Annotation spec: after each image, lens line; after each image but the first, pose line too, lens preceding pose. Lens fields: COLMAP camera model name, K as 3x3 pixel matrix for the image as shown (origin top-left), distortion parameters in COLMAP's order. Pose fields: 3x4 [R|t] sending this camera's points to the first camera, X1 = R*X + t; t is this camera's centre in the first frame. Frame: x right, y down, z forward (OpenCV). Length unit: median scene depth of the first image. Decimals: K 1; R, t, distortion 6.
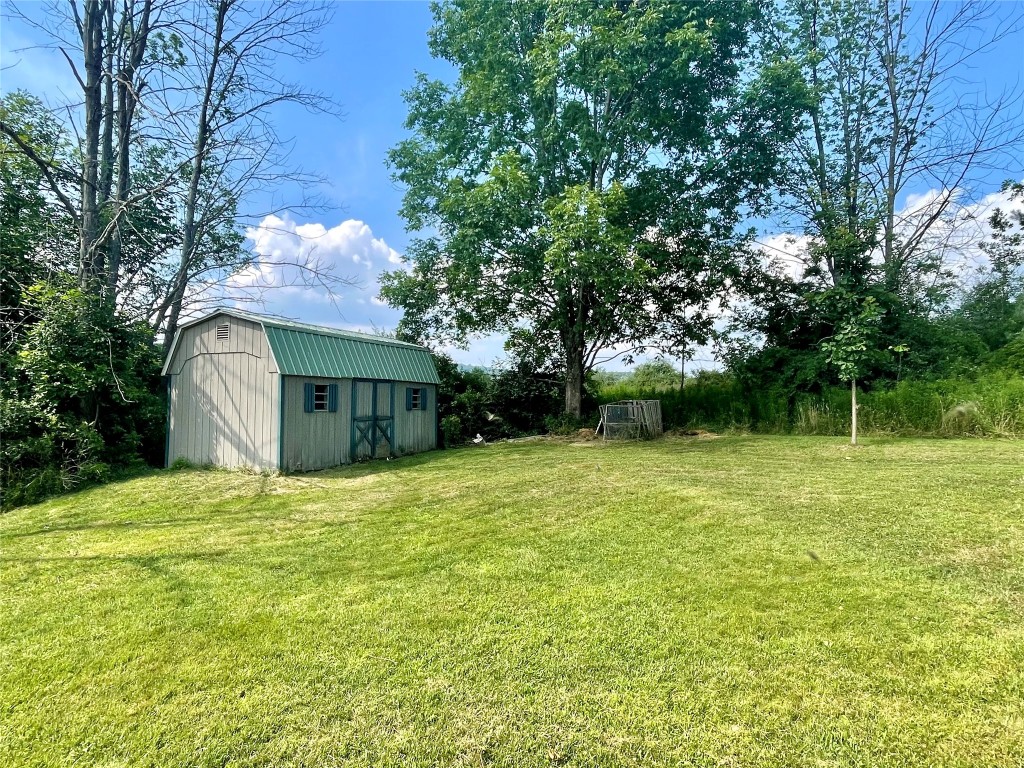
lens RADIAL K [[593.7, 0, 512.0], [0, 593.7, 384.0], [0, 0, 1]] dist [0.000107, 0.000146]
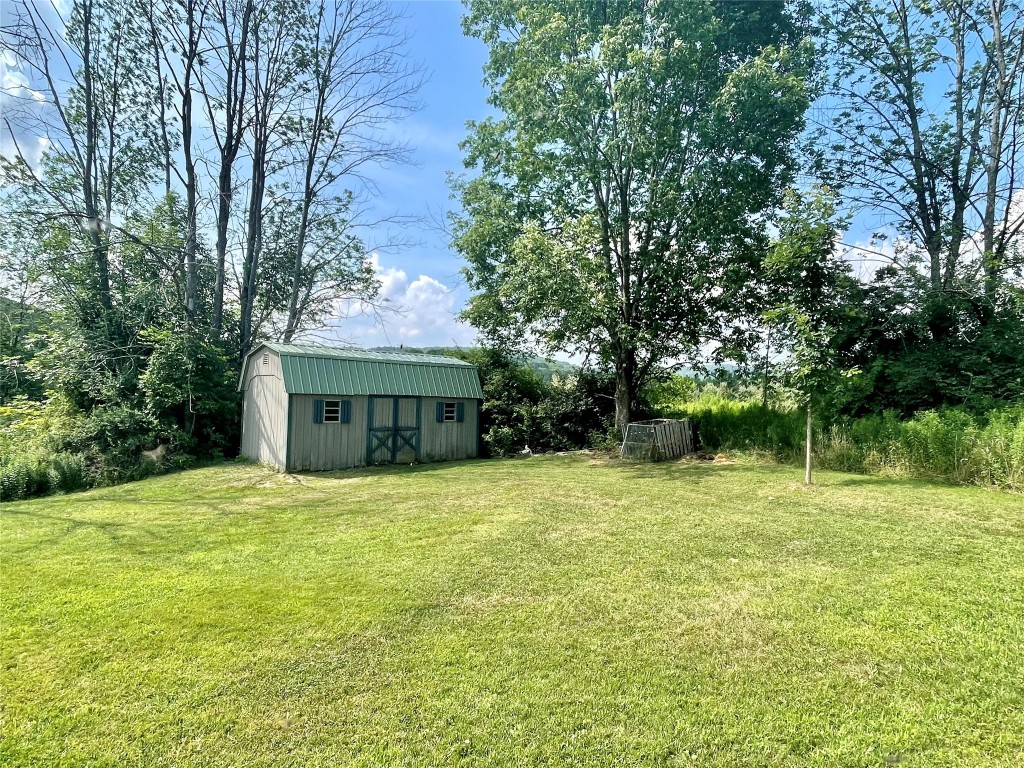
lens RADIAL K [[593.7, 0, 512.0], [0, 593.7, 384.0], [0, 0, 1]] dist [0.000107, 0.000146]
pose [[0.916242, 0.010954, -0.400475, 0.450102], [-0.011425, 0.999934, 0.001212, -0.034860], [0.400462, 0.003465, 0.916307, 0.019736]]
